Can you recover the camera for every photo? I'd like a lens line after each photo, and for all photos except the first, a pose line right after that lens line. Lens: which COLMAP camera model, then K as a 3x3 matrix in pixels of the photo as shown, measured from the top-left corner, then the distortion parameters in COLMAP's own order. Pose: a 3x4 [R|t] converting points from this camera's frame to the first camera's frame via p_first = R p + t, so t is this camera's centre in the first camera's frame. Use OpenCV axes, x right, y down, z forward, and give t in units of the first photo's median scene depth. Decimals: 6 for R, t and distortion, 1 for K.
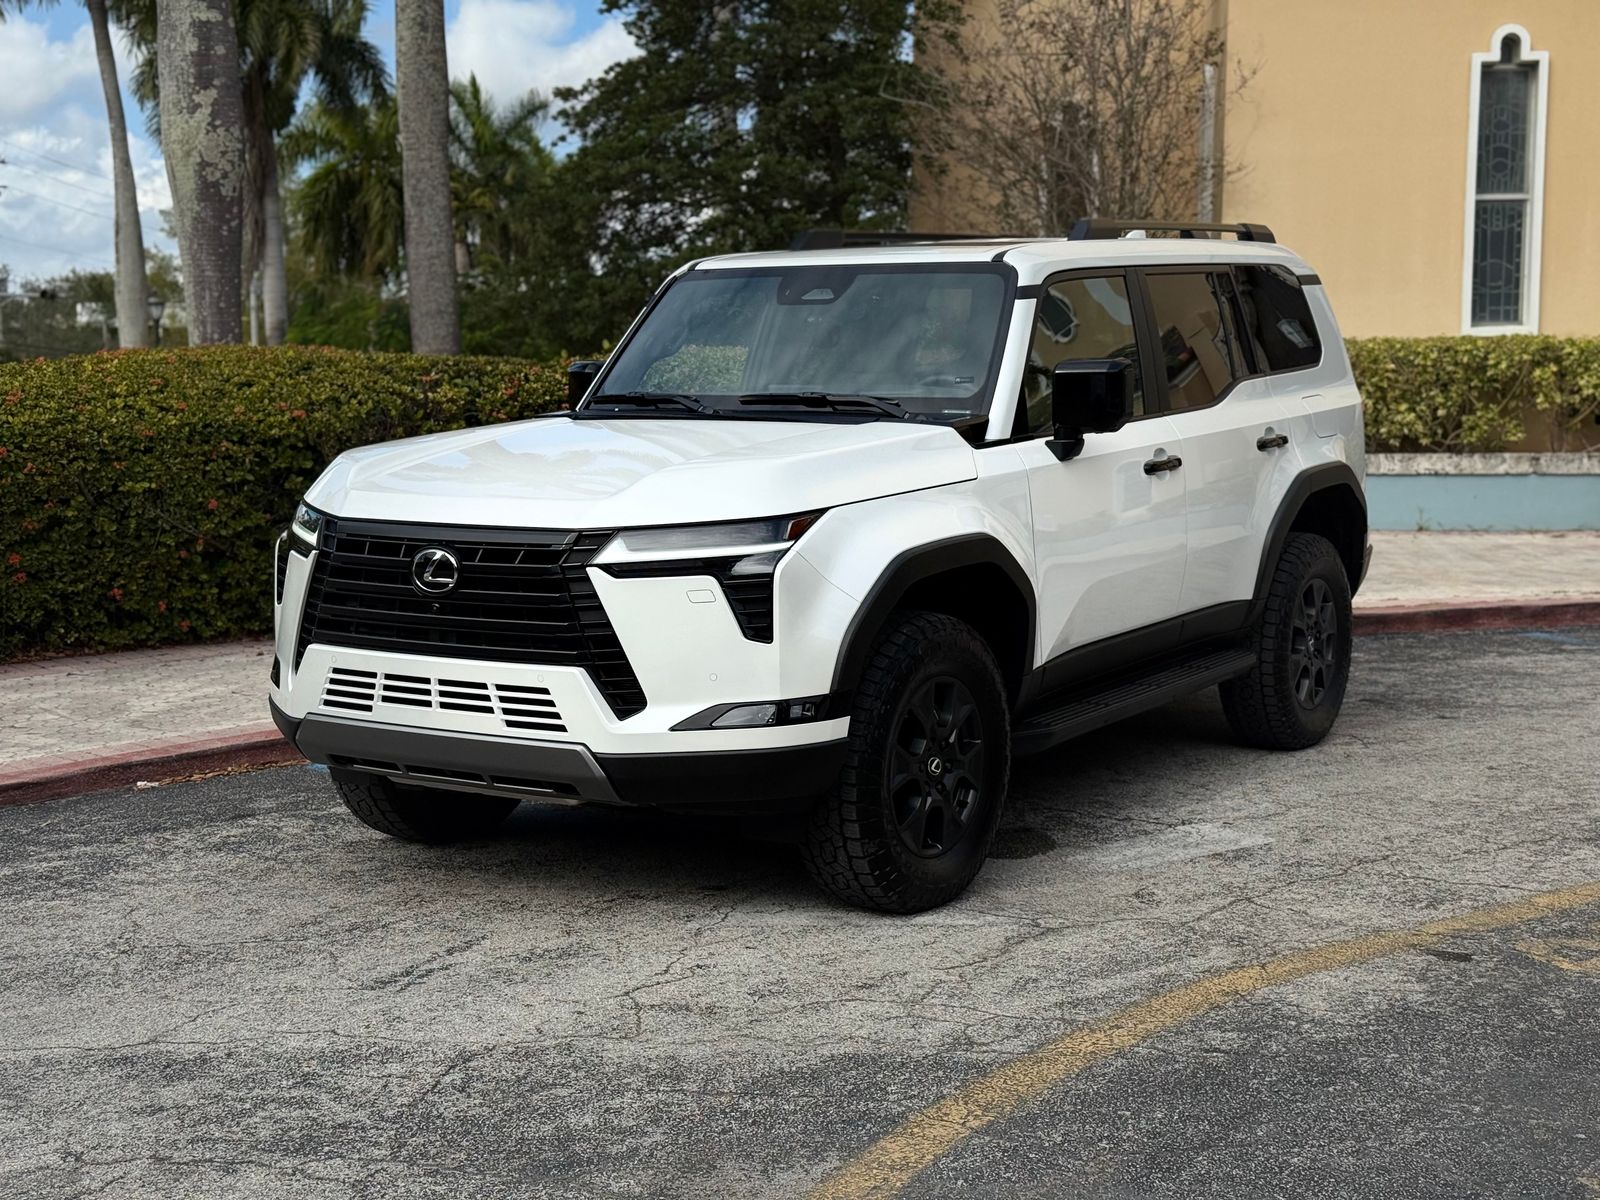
lens RADIAL K [[2221.6, 0, 796.4], [0, 2221.6, 611.8], [0, 0, 1]] dist [0.113307, 0.000000]
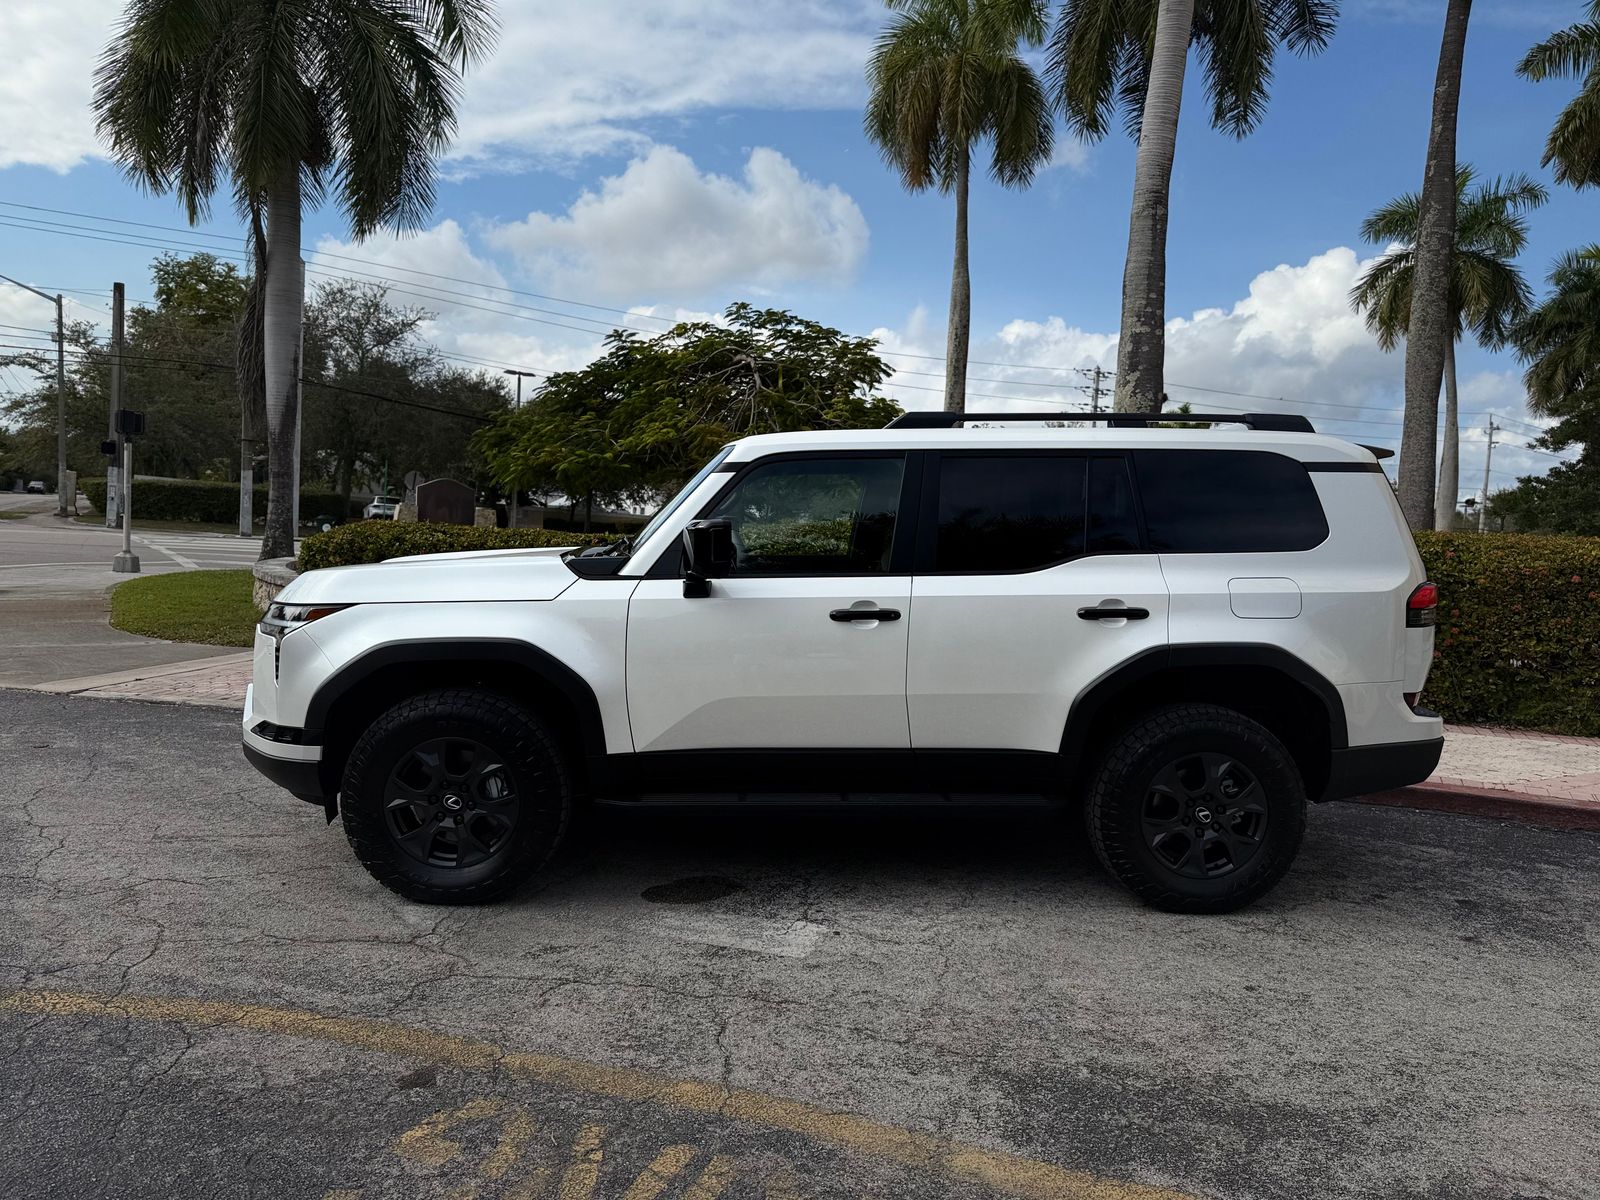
lens RADIAL K [[1134.8, 0, 800.2], [0, 1134.8, 593.5], [0, 0, 1]] dist [0.015843, -0.022636]
pose [[0.591419, 0.084921, -0.801880, 0.799920], [-0.132701, 0.991131, 0.007091, -0.099282], [0.795370, 0.102217, 0.597443, 0.798193]]
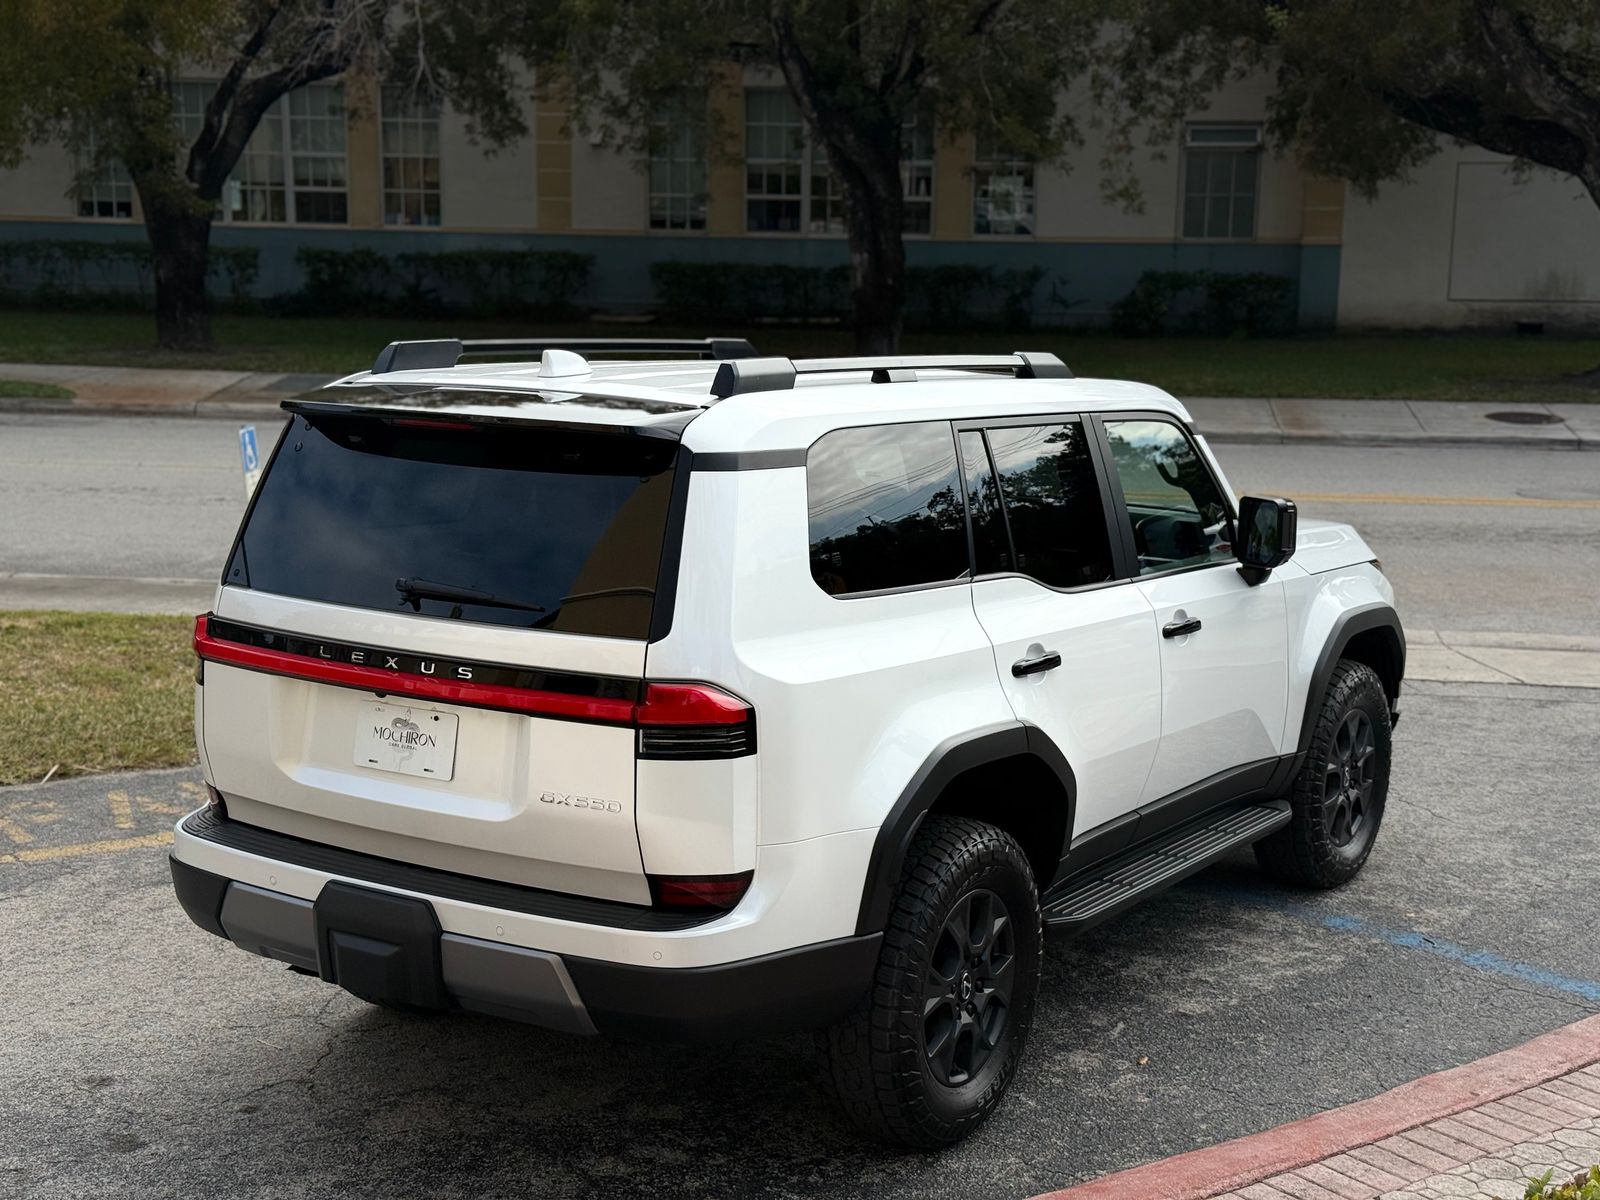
lens RADIAL K [[2221.6, 0, 791.1], [0, 2221.6, 591.0], [0, 0, 1]] dist [0.113307, 0.000000]
pose [[-0.999943, -0.009119, -0.005519, 0.151452], [-0.010275, 0.962335, 0.271673, -0.444949], [0.002834, 0.271714, -0.962374, 2.611456]]
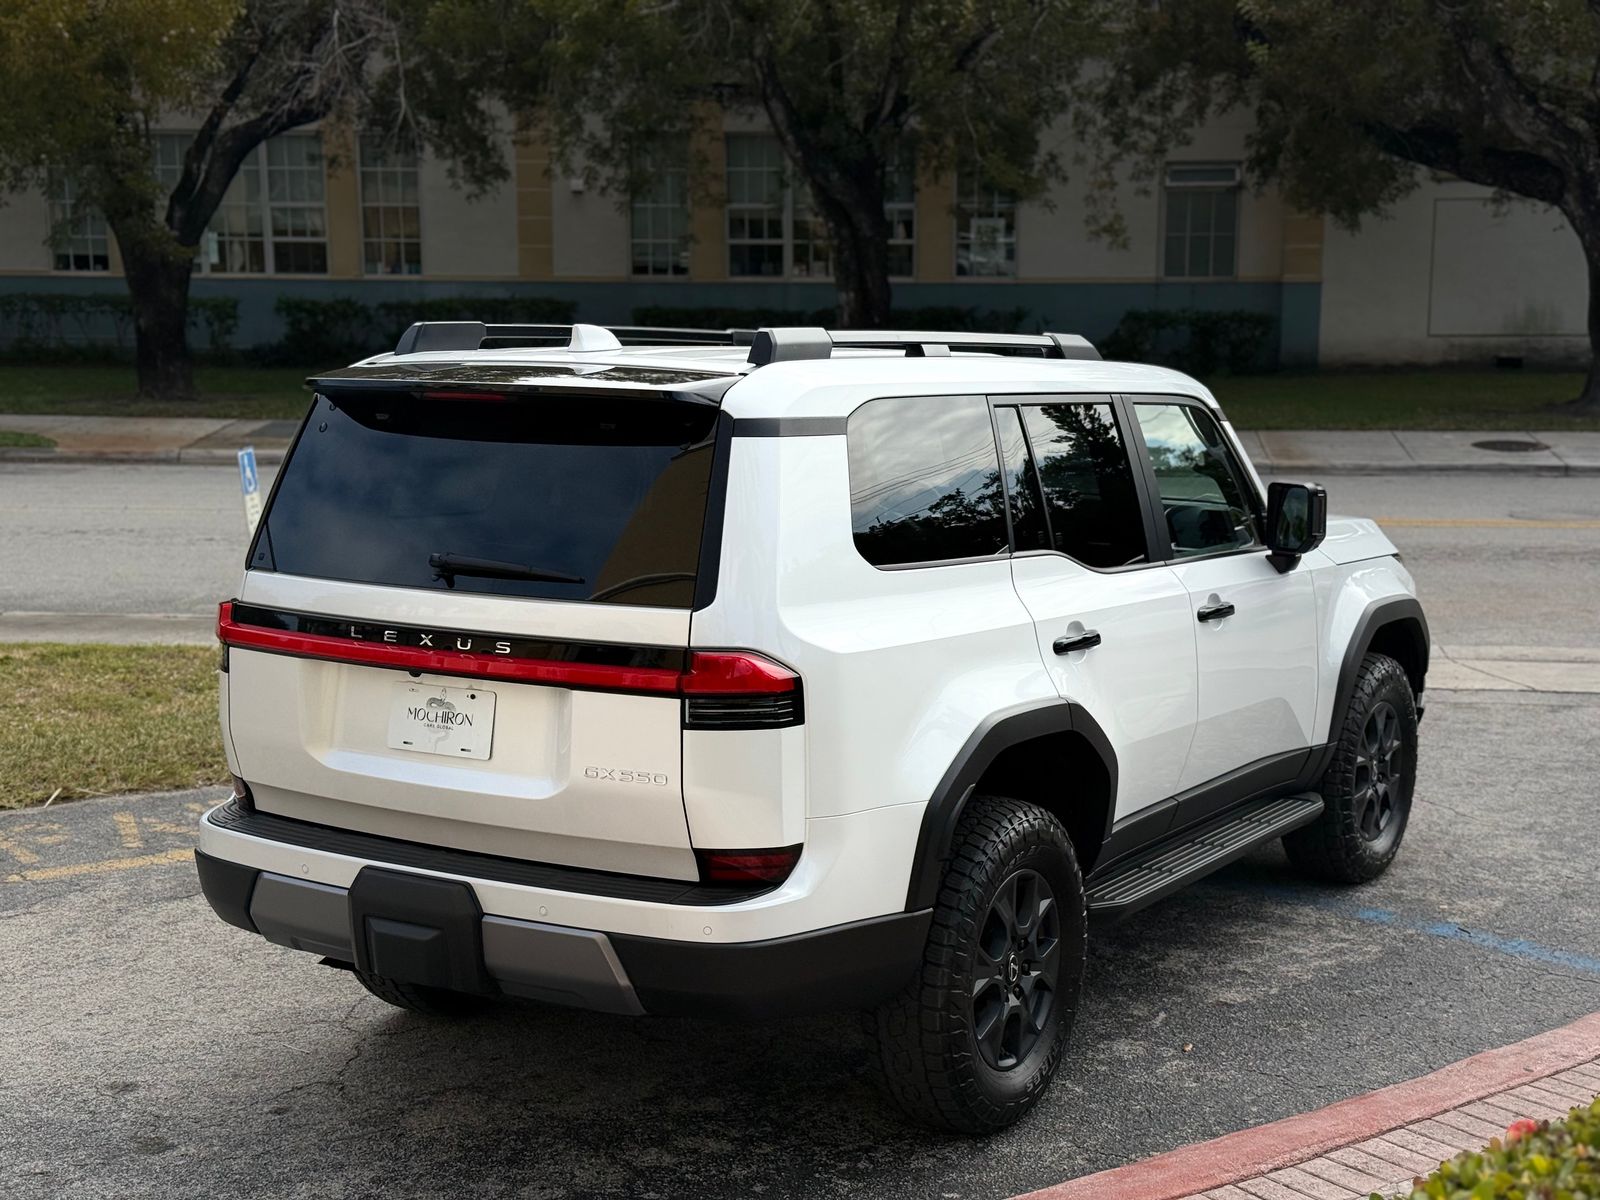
lens RADIAL K [[2221.6, 0, 815.1], [0, 2221.6, 616.9], [0, 0, 1]] dist [0.113307, 0.000000]
pose [[-0.999657, 0.006479, -0.025364, 0.176988], [-0.000303, 0.965955, 0.258711, -0.406265], [0.026177, 0.258630, -0.965622, 2.602053]]
